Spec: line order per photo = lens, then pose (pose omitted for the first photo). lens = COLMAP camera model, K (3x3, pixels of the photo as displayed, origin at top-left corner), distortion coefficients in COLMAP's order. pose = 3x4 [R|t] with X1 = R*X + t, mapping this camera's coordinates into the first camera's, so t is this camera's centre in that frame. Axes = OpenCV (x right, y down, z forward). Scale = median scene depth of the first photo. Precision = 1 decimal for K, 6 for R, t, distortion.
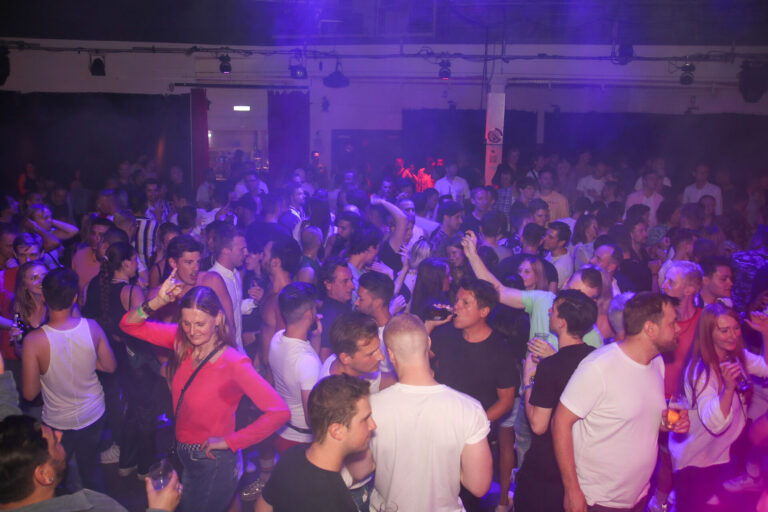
lens RADIAL K [[612.7, 0, 384.0], [0, 612.7, 256.0], [0, 0, 1]] dist [-0.120398, 0.097642]
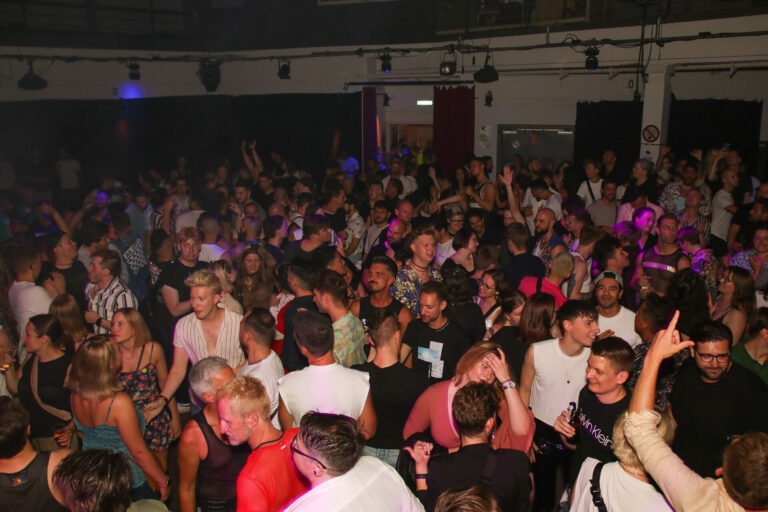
lens RADIAL K [[612.7, 0, 384.0], [0, 612.7, 256.0], [0, 0, 1]] dist [-0.120398, 0.097642]
pose [[0.841186, 0.108469, -0.529755, 0.331044], [-0.093393, 0.994095, 0.055248, -0.041274], [0.532620, 0.003002, 0.846349, 0.100176]]
